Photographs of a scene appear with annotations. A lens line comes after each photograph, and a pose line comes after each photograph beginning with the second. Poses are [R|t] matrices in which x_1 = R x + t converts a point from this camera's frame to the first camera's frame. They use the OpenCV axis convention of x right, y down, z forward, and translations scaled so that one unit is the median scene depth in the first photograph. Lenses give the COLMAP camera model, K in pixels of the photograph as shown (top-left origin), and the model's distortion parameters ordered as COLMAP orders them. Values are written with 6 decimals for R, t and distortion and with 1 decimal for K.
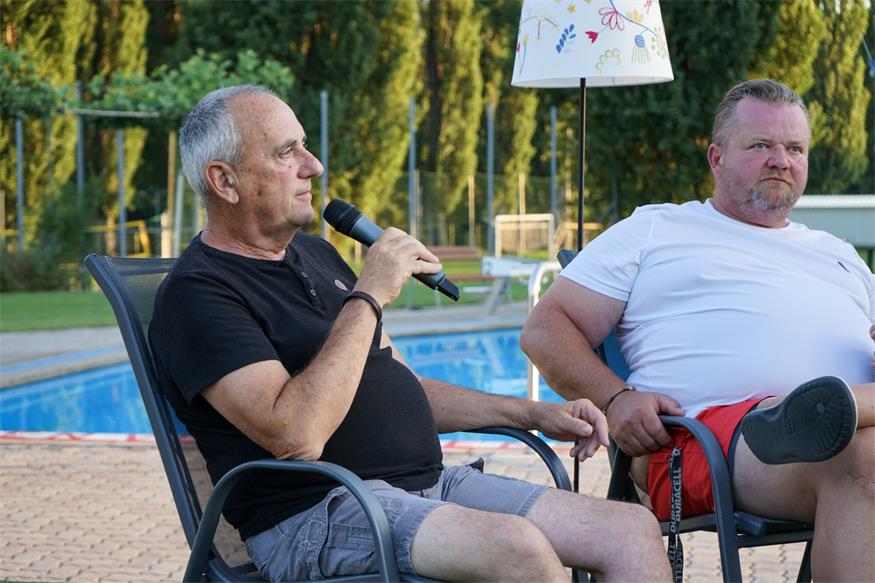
lens RADIAL K [[1849.6, 0, 437.5], [0, 1849.6, 291.5], [0, 0, 1]] dist [-0.014880, 0.150034]
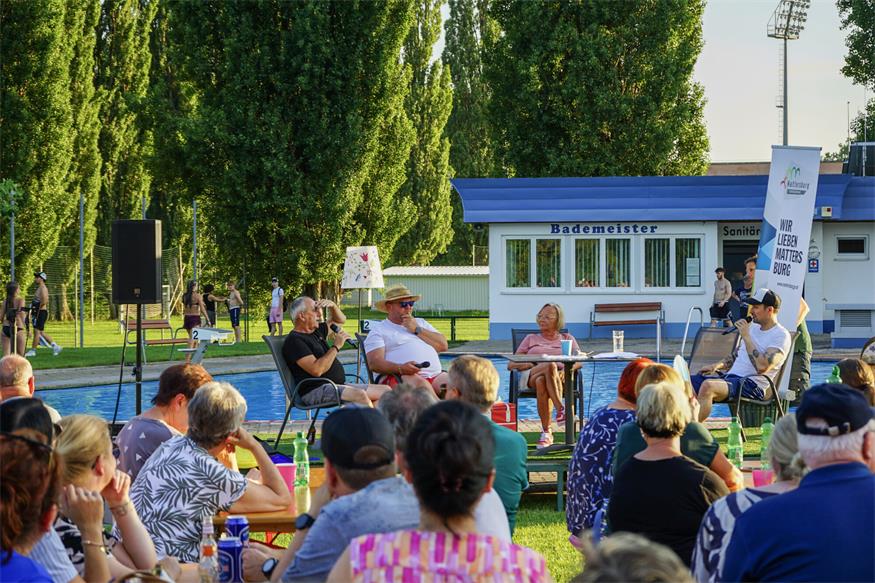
lens RADIAL K [[3071.0, 0, 437.5], [0, 3071.0, 291.5], [0, 0, 1]] dist [-0.216995, 0.840389]
pose [[0.976553, -0.002104, 0.215266, -0.168272], [0.007663, 0.999658, -0.024989, 0.008355], [-0.215140, 0.026052, 0.976236, -0.773288]]
